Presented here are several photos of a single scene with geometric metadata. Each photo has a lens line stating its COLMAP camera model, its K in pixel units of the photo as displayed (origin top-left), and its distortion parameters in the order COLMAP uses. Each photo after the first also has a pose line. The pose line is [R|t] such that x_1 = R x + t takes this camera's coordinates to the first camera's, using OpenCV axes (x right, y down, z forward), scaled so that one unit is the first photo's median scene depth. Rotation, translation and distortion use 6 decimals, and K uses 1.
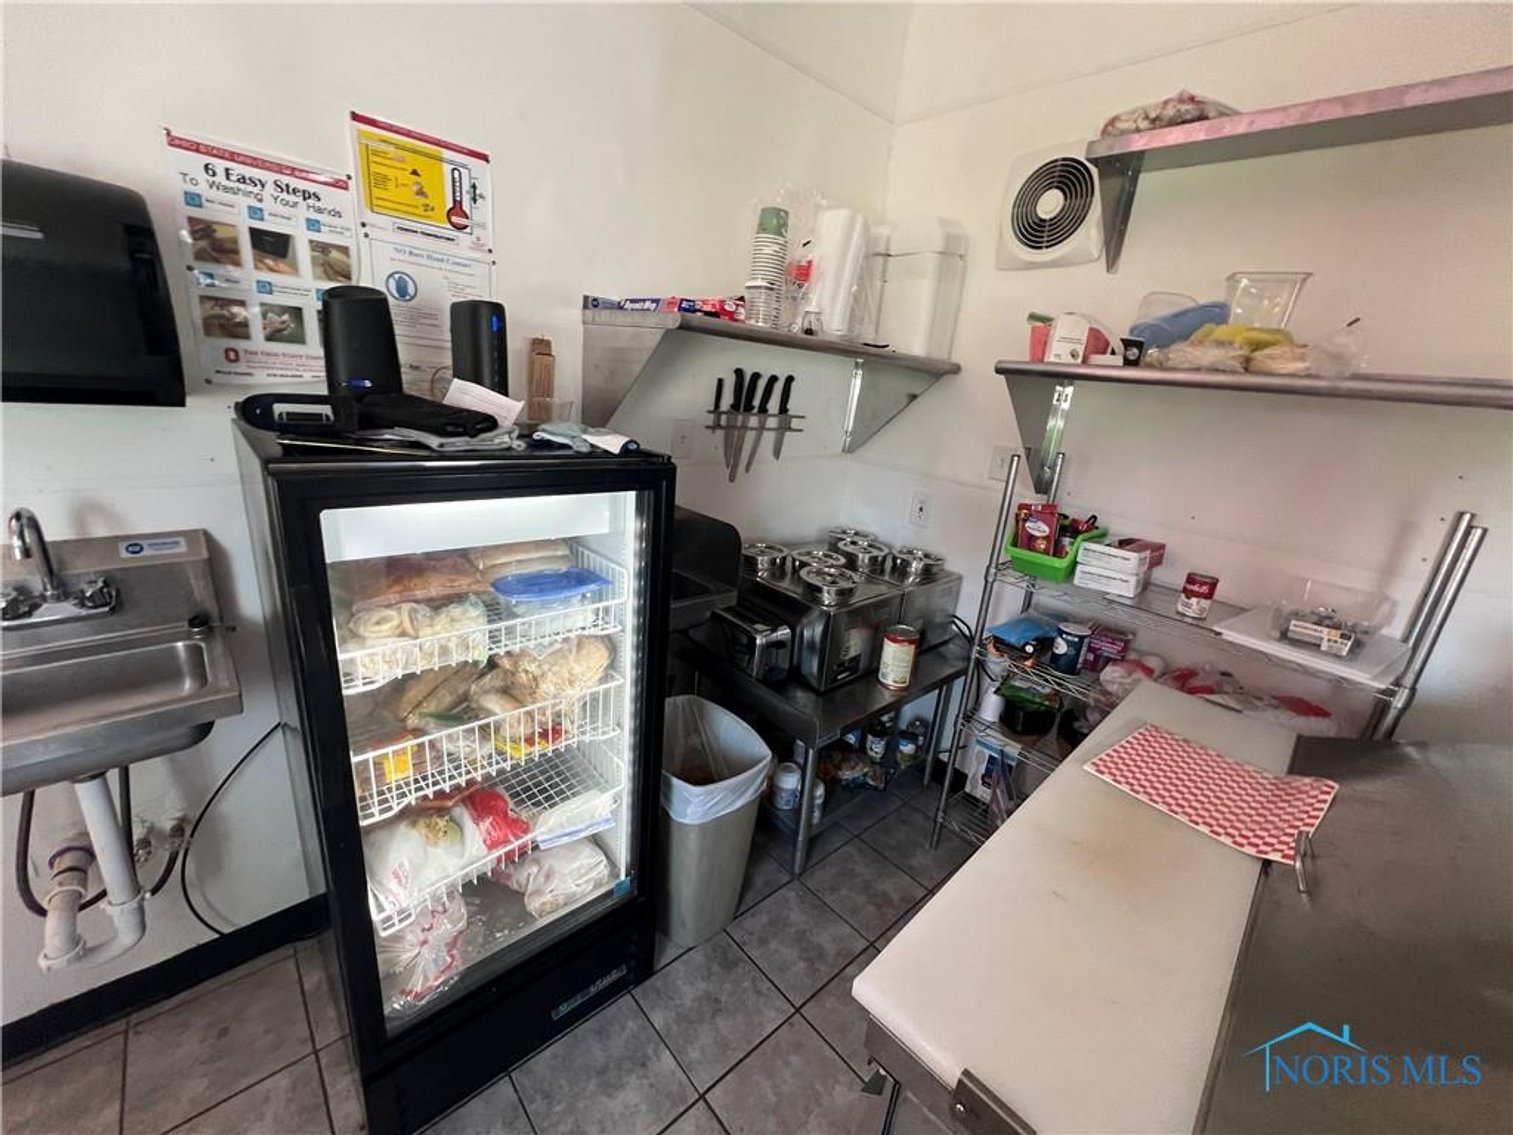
lens RADIAL K [[608.2, 0, 757.3], [0, 608.2, 570.8], [0, 0, 1]] dist [0.000476, 0.000193]
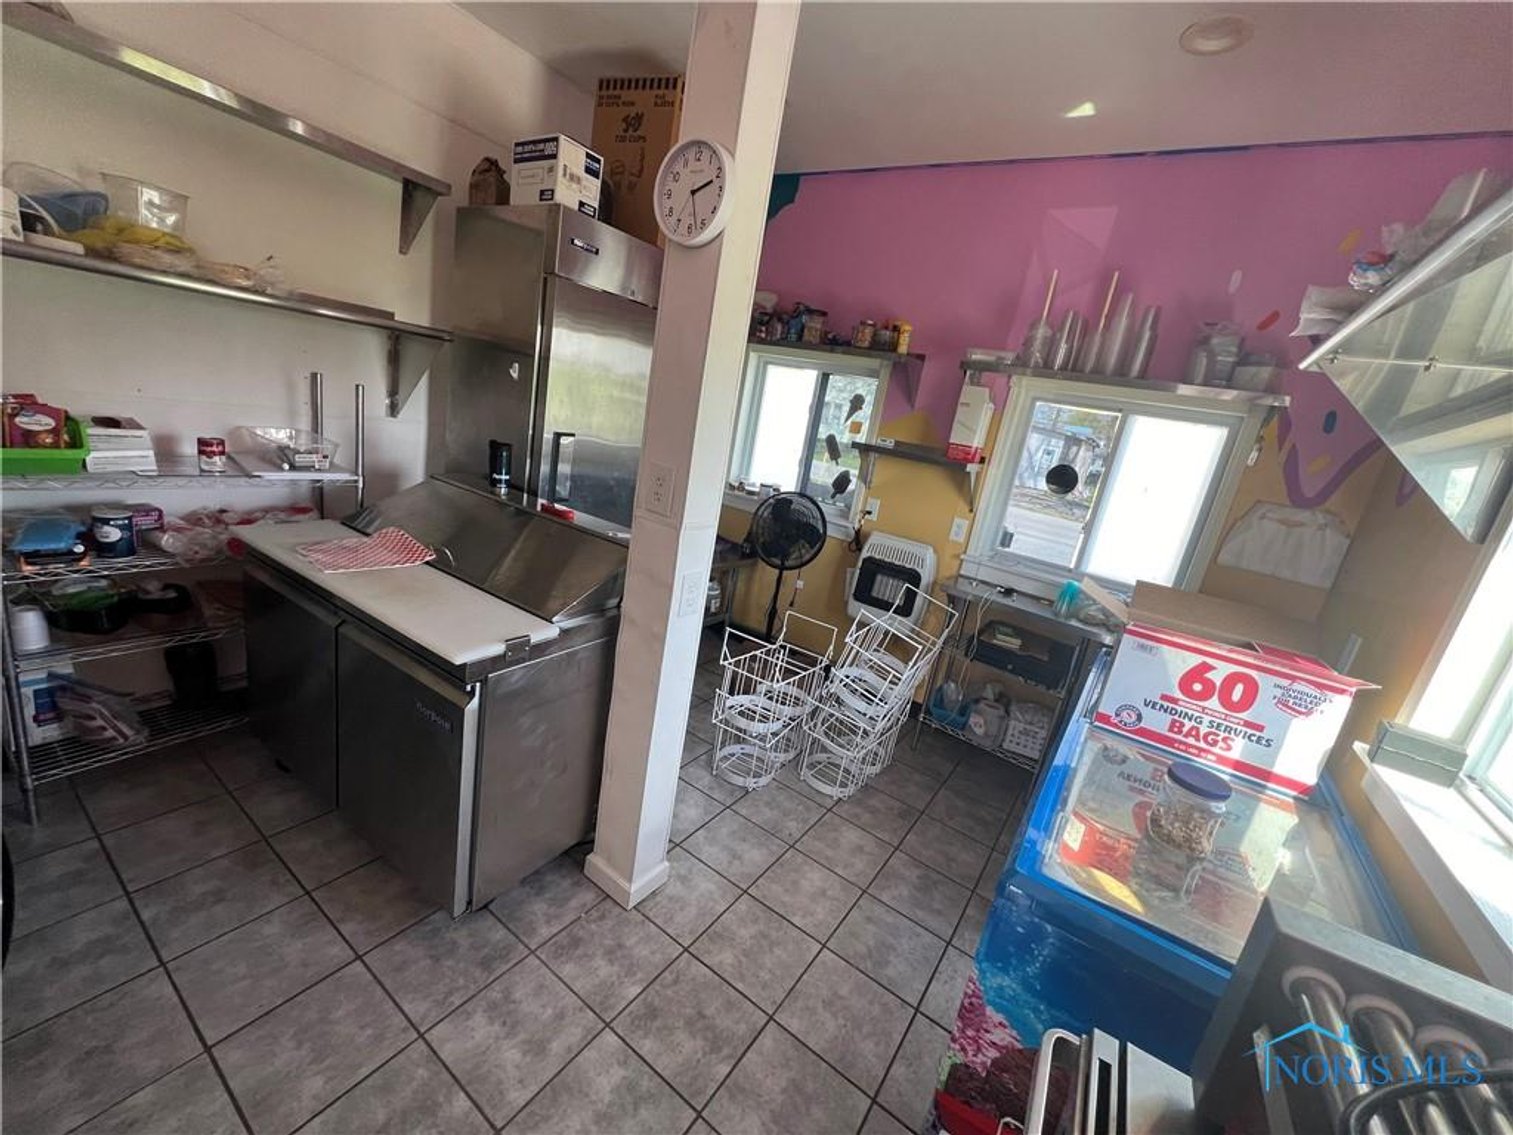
lens RADIAL K [[608.2, 0, 757.3], [0, 608.2, 570.8], [0, 0, 1]] dist [0.000476, 0.000193]
pose [[-0.211877, -0.382697, 0.899250, -0.710058], [0.104375, 0.906017, 0.410169, -0.132550], [-0.971707, 0.180764, -0.152020, 0.107140]]
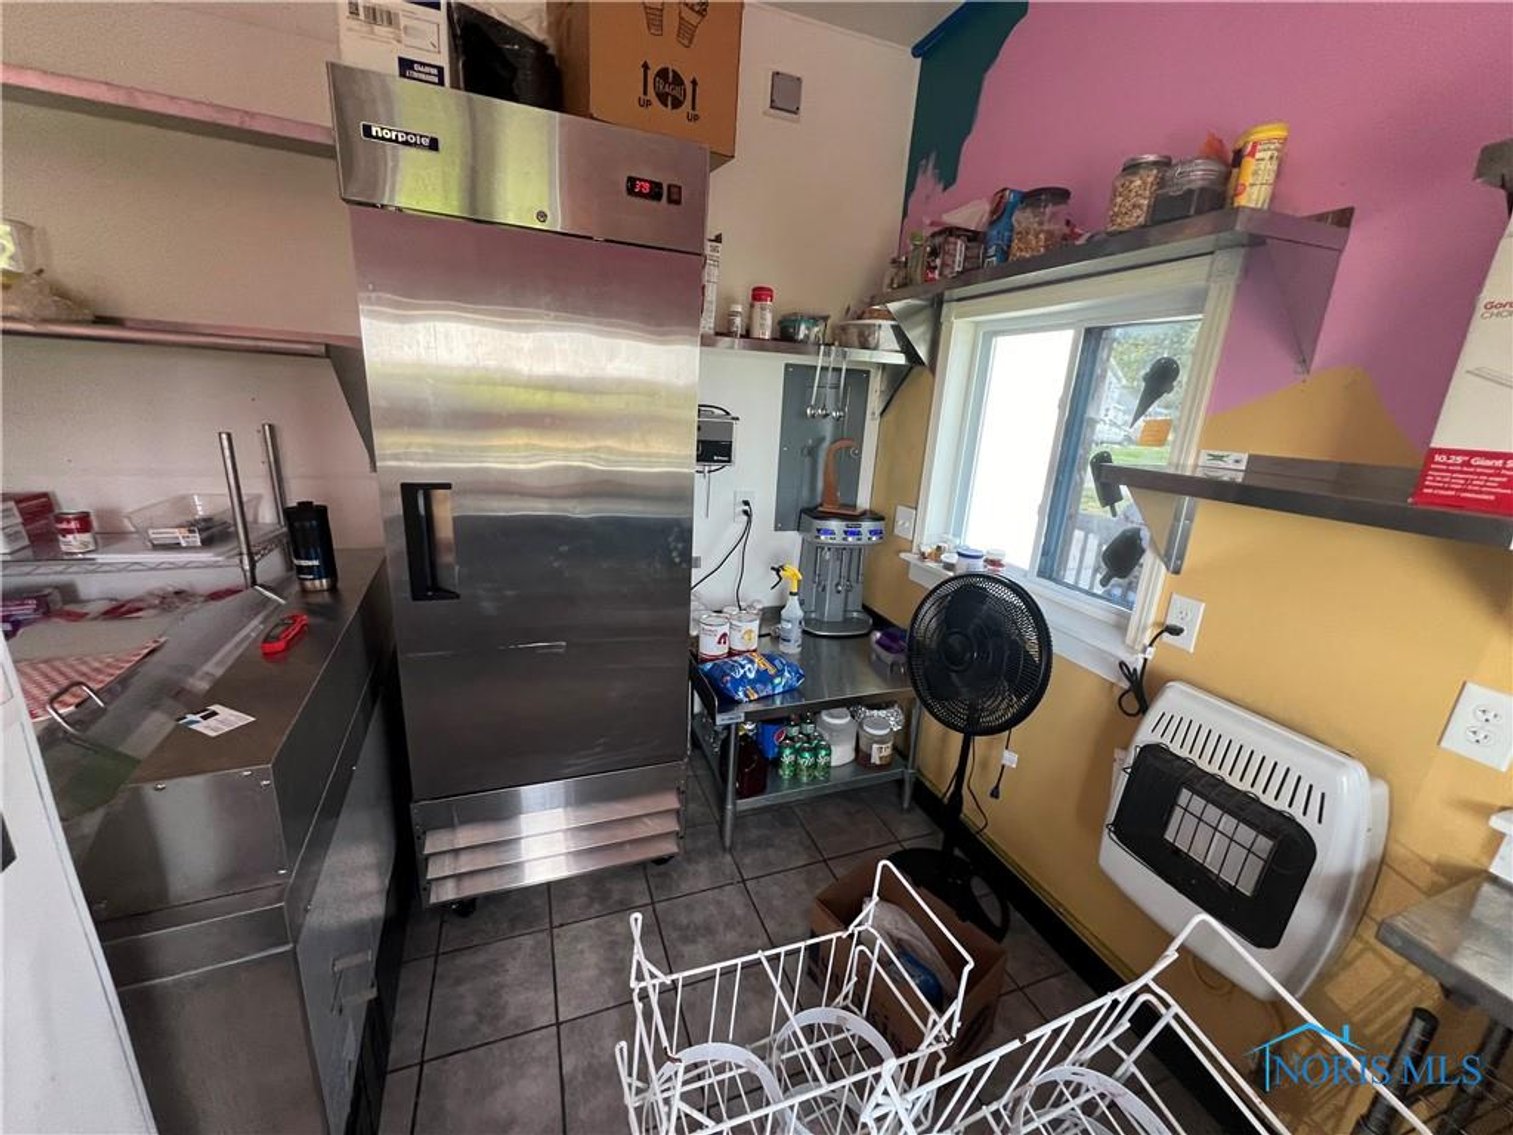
lens RADIAL K [[608.2, 0, 757.3], [0, 608.2, 570.8], [0, 0, 1]] dist [0.000476, 0.000193]
pose [[0.366290, -0.322179, 0.872945, 0.193589], [0.253894, 0.937152, 0.239342, 0.137294], [-0.895192, 0.133967, 0.425069, -0.456262]]
